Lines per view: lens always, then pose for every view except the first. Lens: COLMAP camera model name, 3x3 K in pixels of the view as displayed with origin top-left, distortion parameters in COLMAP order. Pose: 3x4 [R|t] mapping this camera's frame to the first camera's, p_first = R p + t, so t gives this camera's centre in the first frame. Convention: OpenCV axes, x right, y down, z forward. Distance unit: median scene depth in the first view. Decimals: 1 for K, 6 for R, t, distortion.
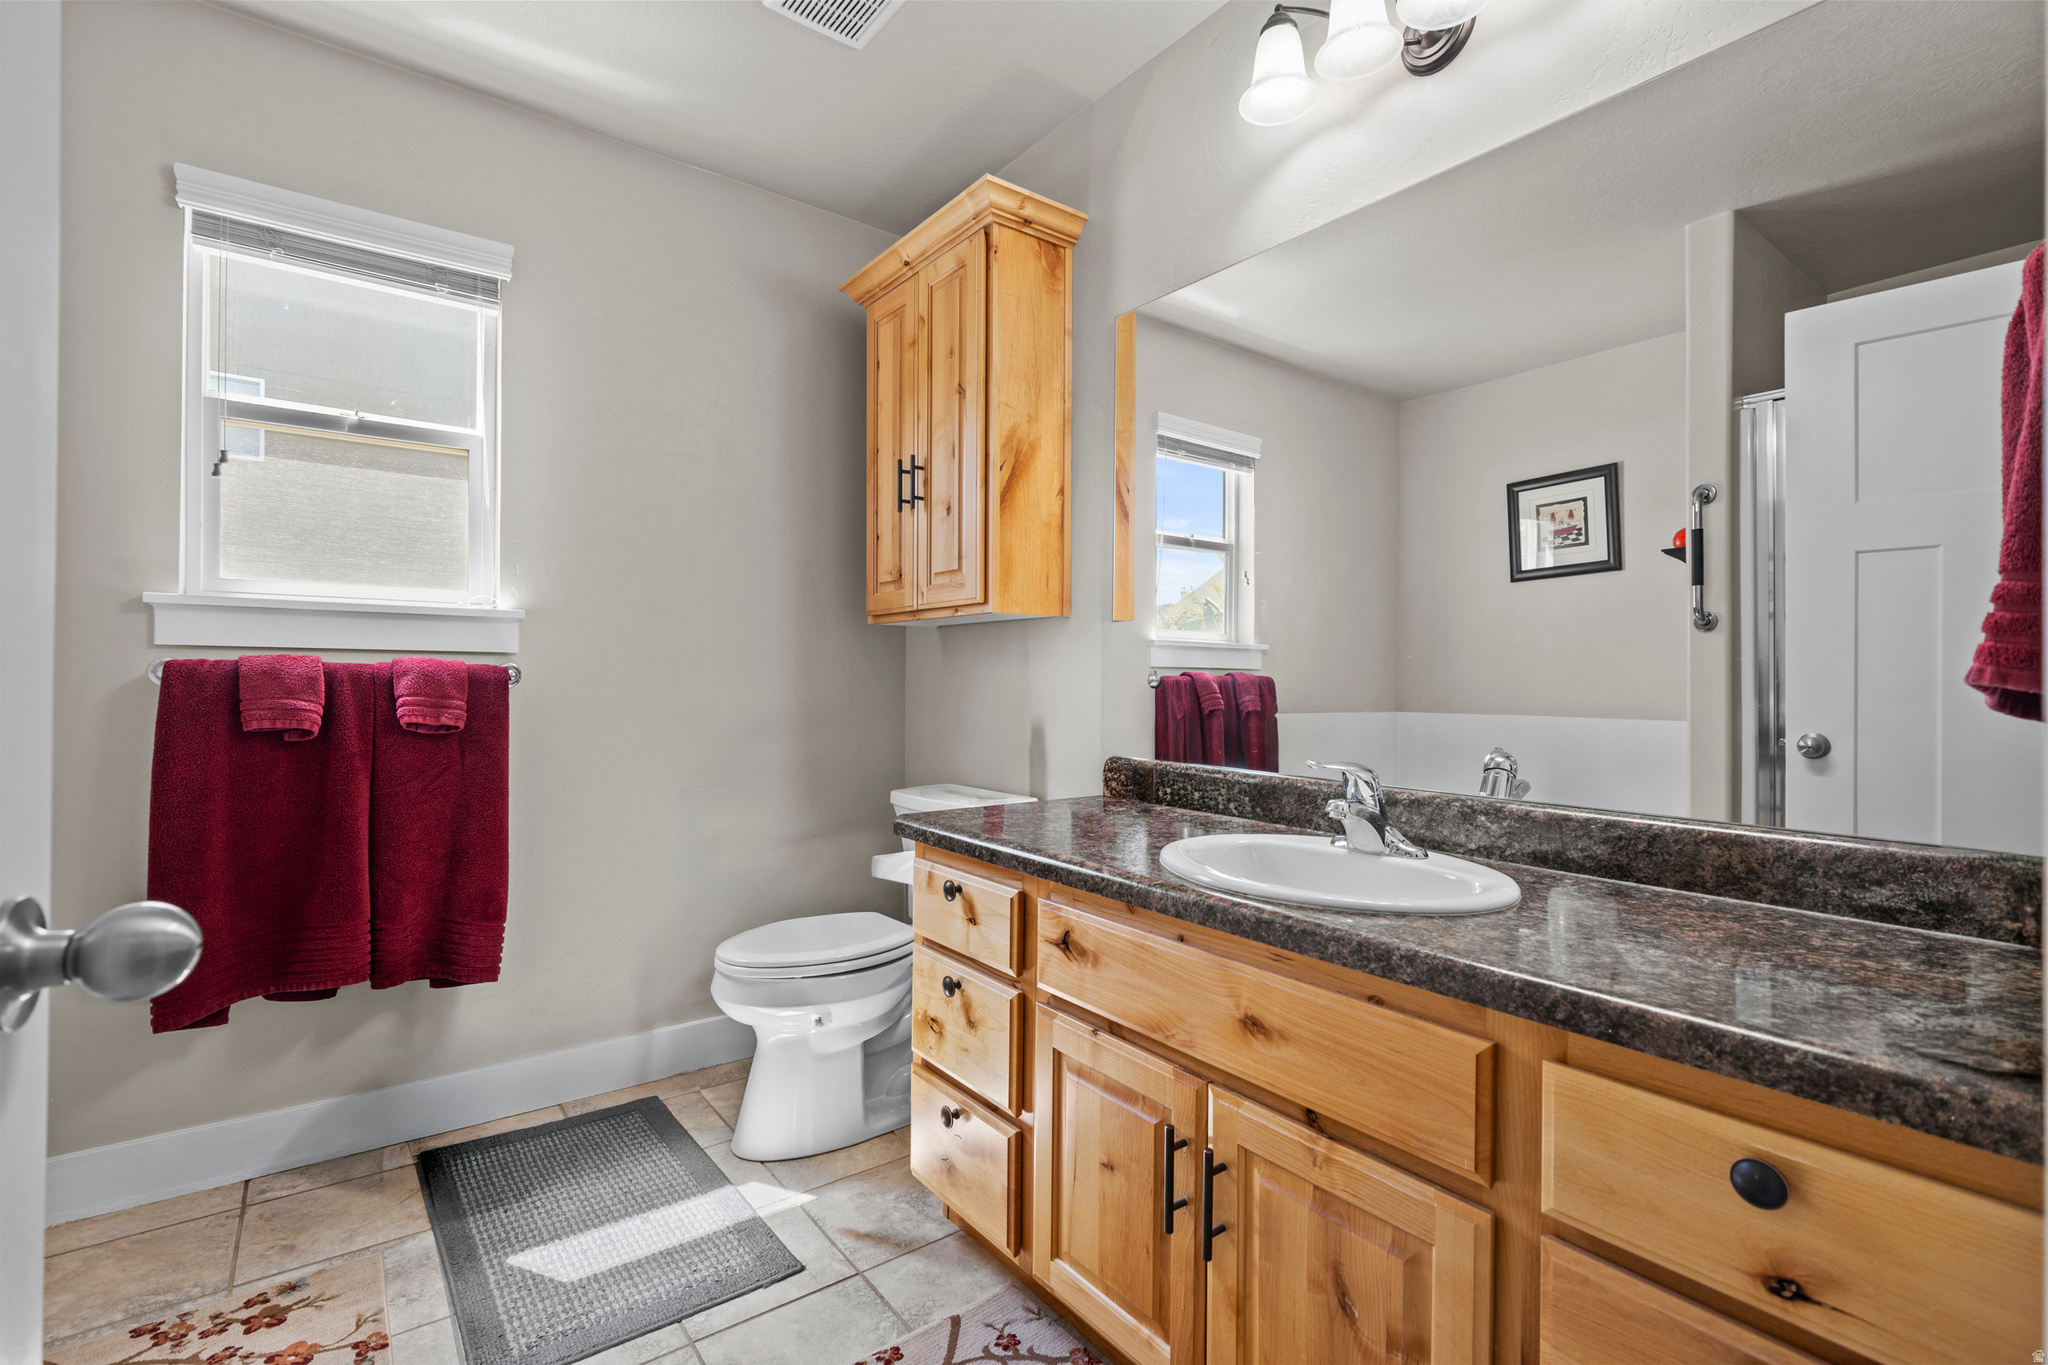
lens RADIAL K [[937.6, 0, 1026.7], [0, 937.6, 684.0], [0, 0, 1]] dist [0.000214, 0.000050]
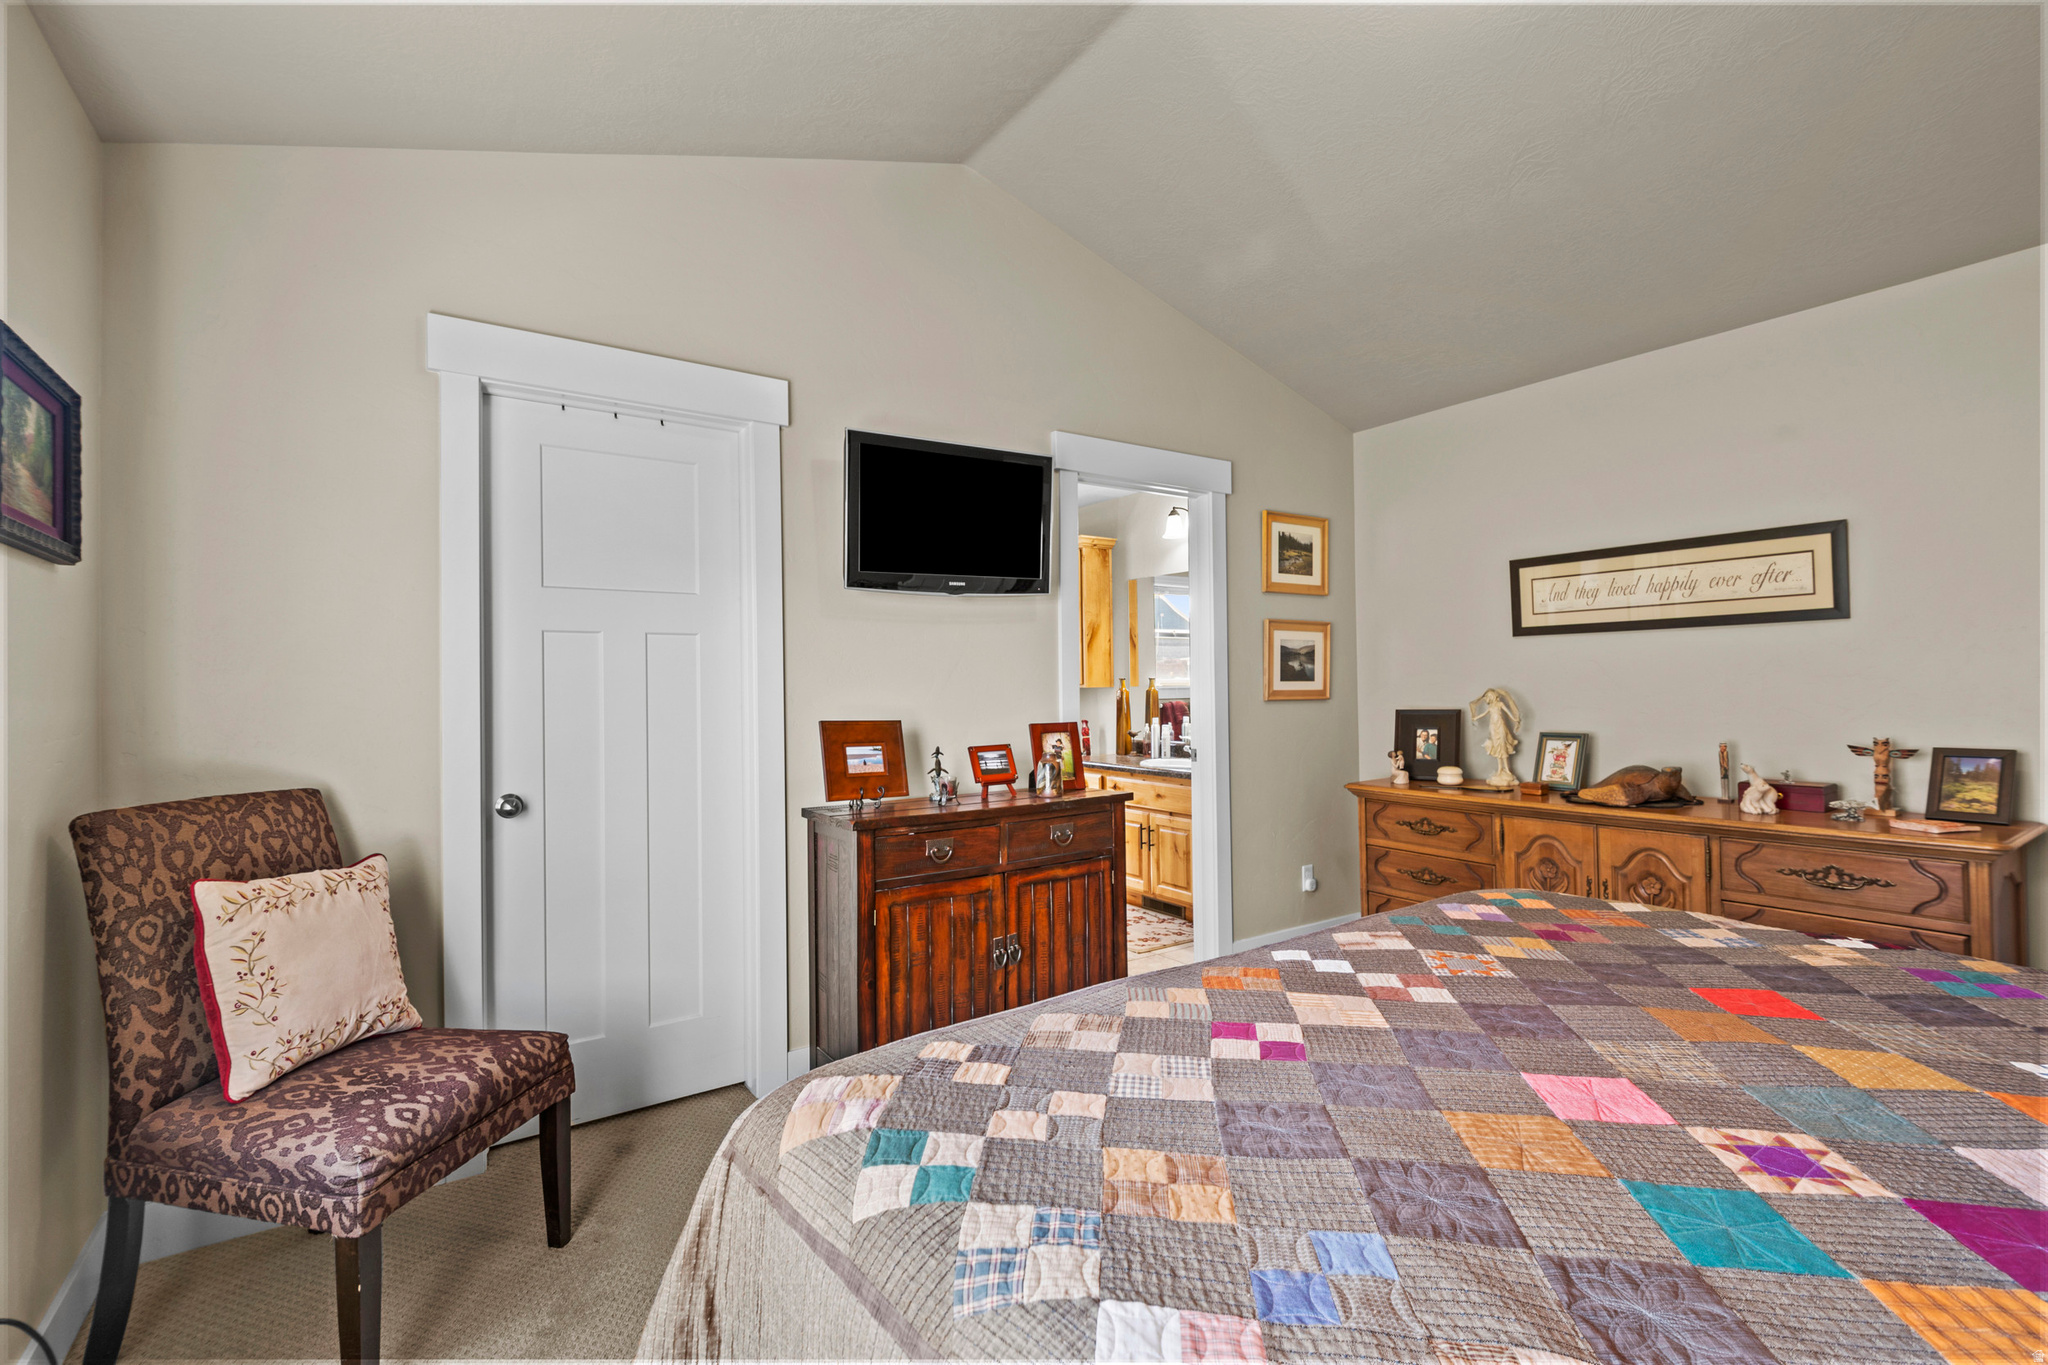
lens RADIAL K [[937.6, 0, 1025.5], [0, 937.6, 684.3], [0, 0, 1]] dist [0.000214, 0.000050]
pose [[0.998829, -0.018868, -0.044545, -0.152100], [0.018658, 0.999813, -0.005116, -0.123930], [0.044633, 0.004279, 0.998994, -3.004093]]
